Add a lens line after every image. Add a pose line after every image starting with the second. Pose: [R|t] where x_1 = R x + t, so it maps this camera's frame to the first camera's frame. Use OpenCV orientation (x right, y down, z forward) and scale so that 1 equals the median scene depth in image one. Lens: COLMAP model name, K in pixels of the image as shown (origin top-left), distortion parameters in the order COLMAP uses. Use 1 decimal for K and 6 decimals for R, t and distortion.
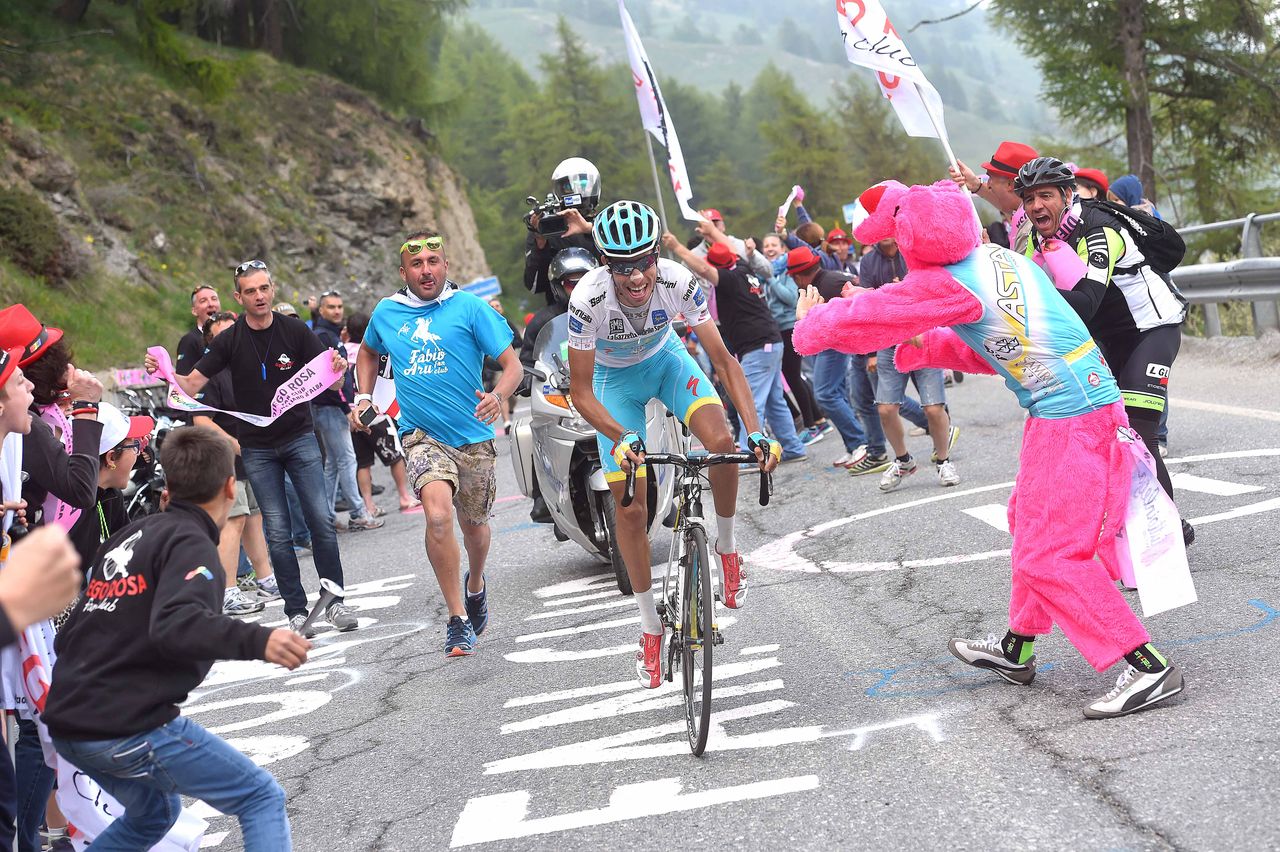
lens RADIAL K [[2576.1, 0, 640.0], [0, 2576.1, 426.0], [0, 0, 1]] dist [0.011910, -0.023591]
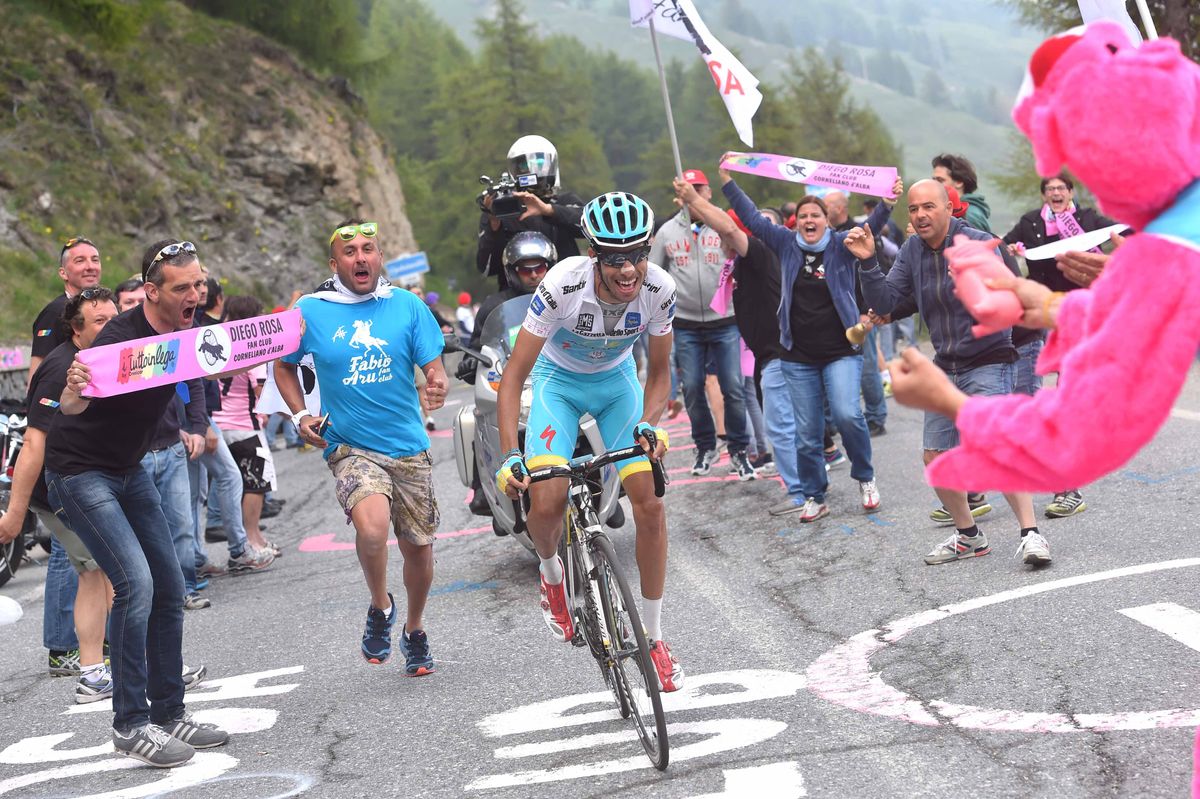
lens RADIAL K [[2415.1, 0, 600.0], [0, 2415.1, 399.5], [0, 0, 1]] dist [0.011910, -0.023591]
pose [[0.999467, 0.026017, 0.019706, -0.009436], [-0.026008, 0.999661, -0.000746, -0.007208], [-0.019719, 0.000233, 0.999806, 0.148525]]
